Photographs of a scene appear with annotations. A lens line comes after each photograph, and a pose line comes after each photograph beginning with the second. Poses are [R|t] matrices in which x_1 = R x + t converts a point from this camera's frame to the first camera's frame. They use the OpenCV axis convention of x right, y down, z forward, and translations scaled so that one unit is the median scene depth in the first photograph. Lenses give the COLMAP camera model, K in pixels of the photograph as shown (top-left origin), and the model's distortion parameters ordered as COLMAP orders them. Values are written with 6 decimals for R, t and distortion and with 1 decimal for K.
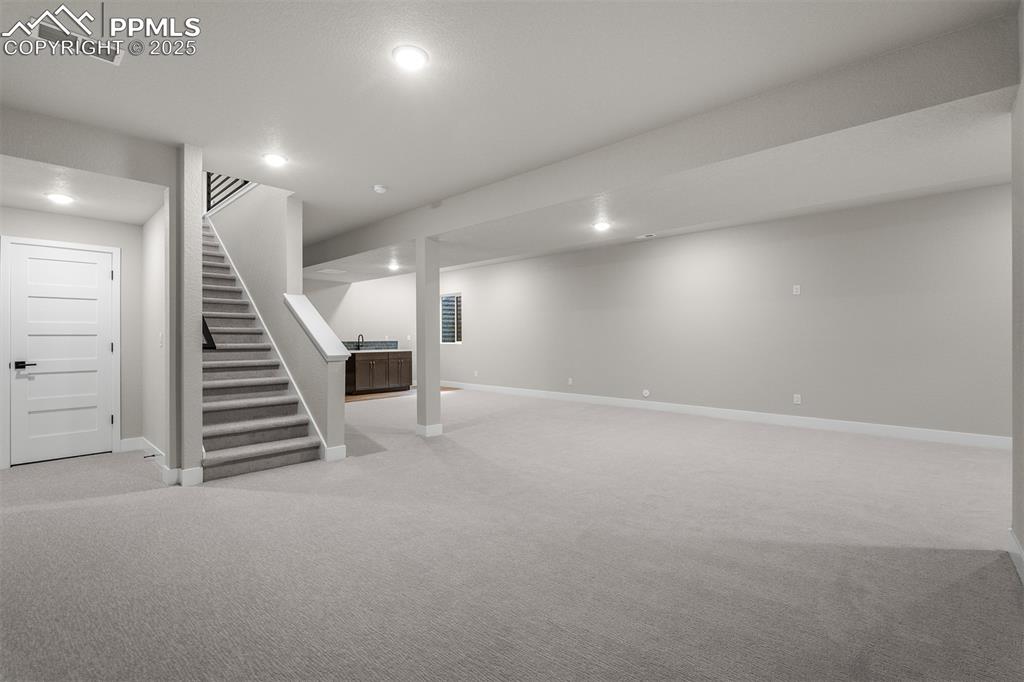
lens RADIAL K [[454.8, 0, 510.9], [0, 454.8, 336.7], [0, 0, 1]] dist [-0.000638, -0.000027]
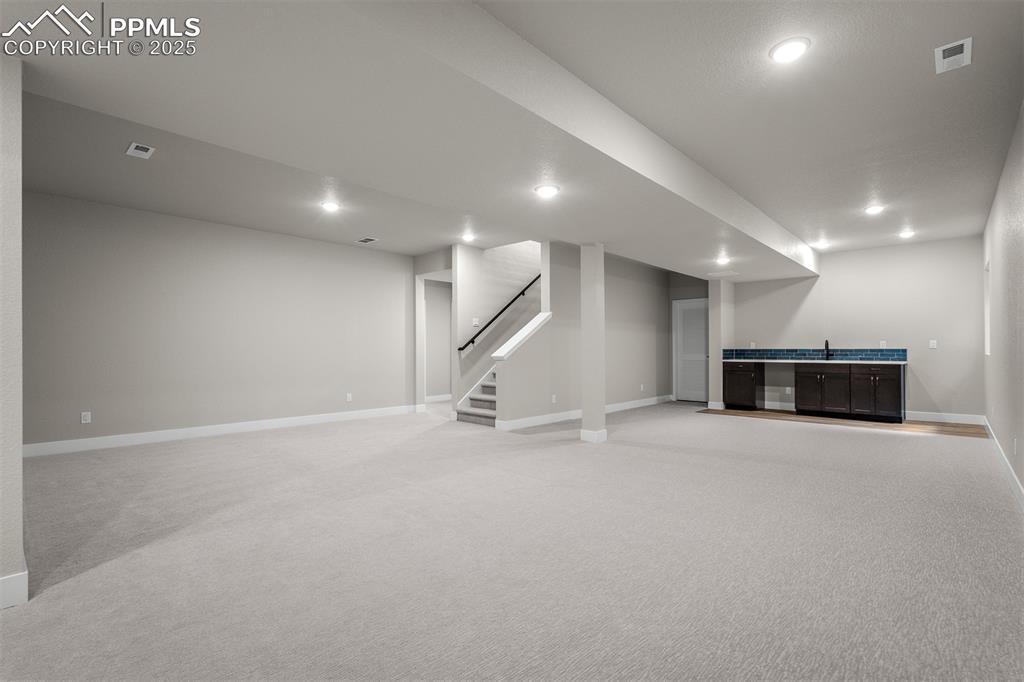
lens RADIAL K [[451.7, 0, 509.4], [0, 451.7, 339.5], [0, 0, 1]] dist [-0.003461, -0.000565]
pose [[-0.011737, -0.016144, -0.999801, 0.464502], [0.007083, 0.999843, -0.016228, 0.002141], [0.999906, -0.007272, -0.011621, 0.459247]]
